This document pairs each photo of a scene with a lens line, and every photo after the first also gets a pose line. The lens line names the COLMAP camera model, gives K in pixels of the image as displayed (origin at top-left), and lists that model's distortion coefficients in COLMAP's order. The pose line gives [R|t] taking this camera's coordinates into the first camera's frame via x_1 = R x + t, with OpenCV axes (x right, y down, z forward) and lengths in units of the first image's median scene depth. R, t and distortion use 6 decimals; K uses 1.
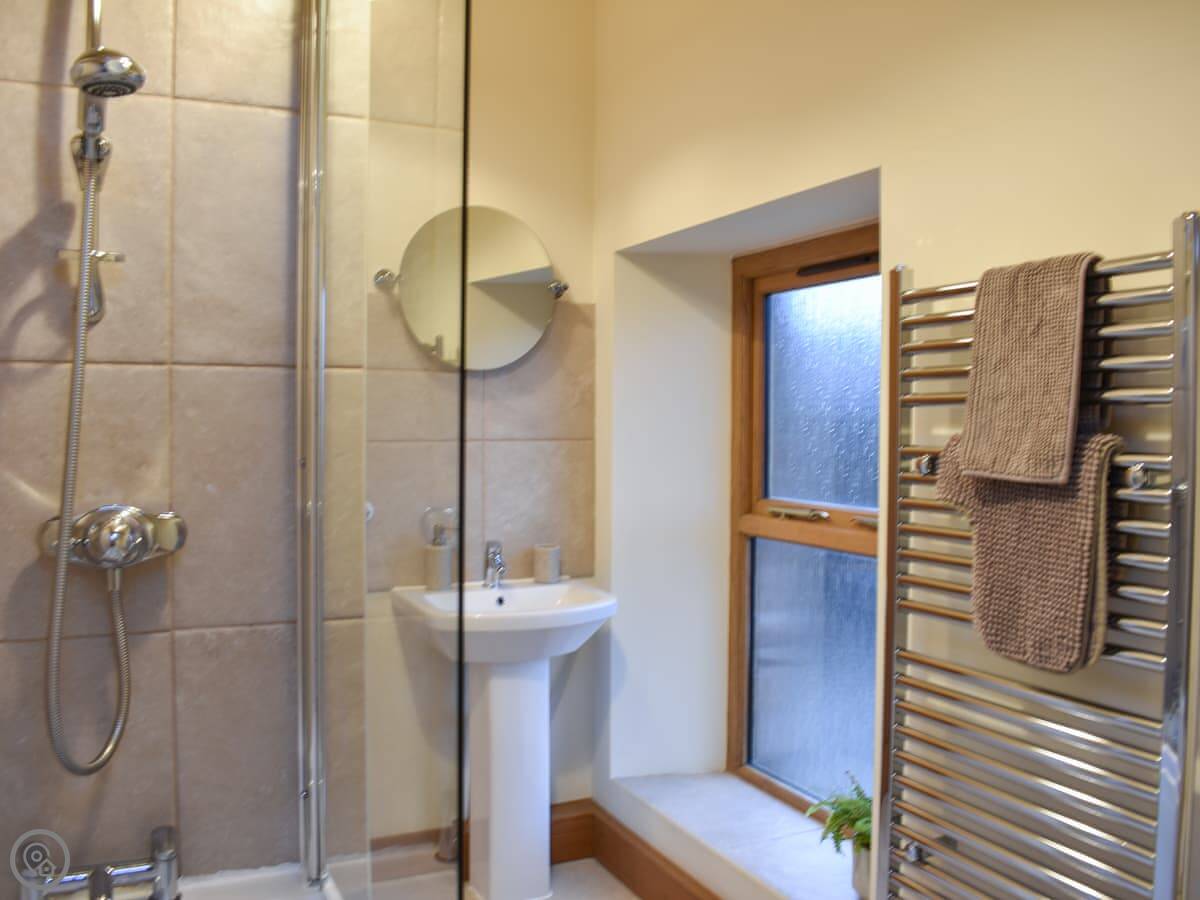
lens RADIAL K [[1090.3, 0, 600.0], [0, 1090.3, 450.0], [0, 0, 1]] dist [-0.086025, 0.007465]
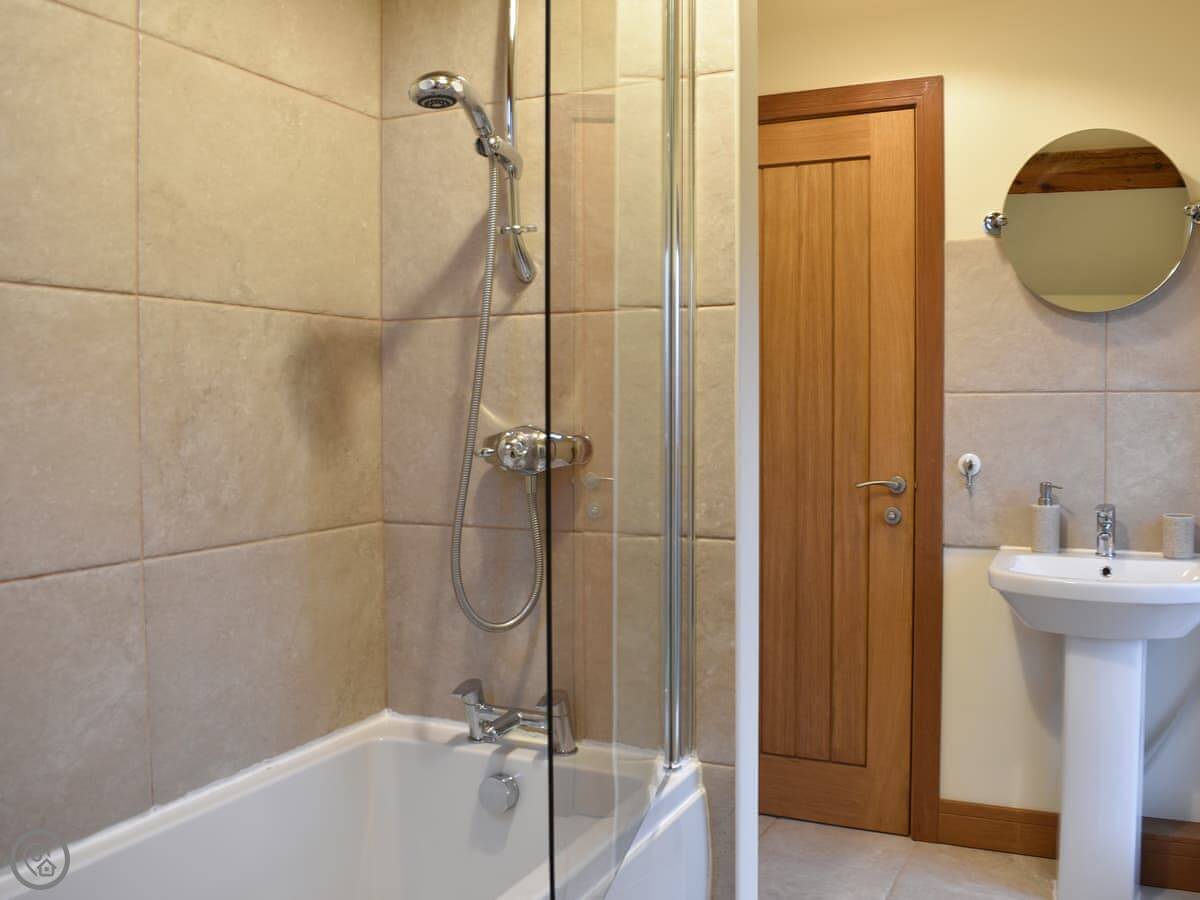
lens RADIAL K [[1099.5, 0, 603.4], [0, 1099.5, 412.9], [0, 0, 1]] dist [-0.060813, 0.007563]
pose [[0.658157, 0.008042, -0.752837, 0.310645], [-0.018590, 0.999812, -0.005572, 0.022982], [0.752651, 0.017662, 0.658183, 0.113700]]
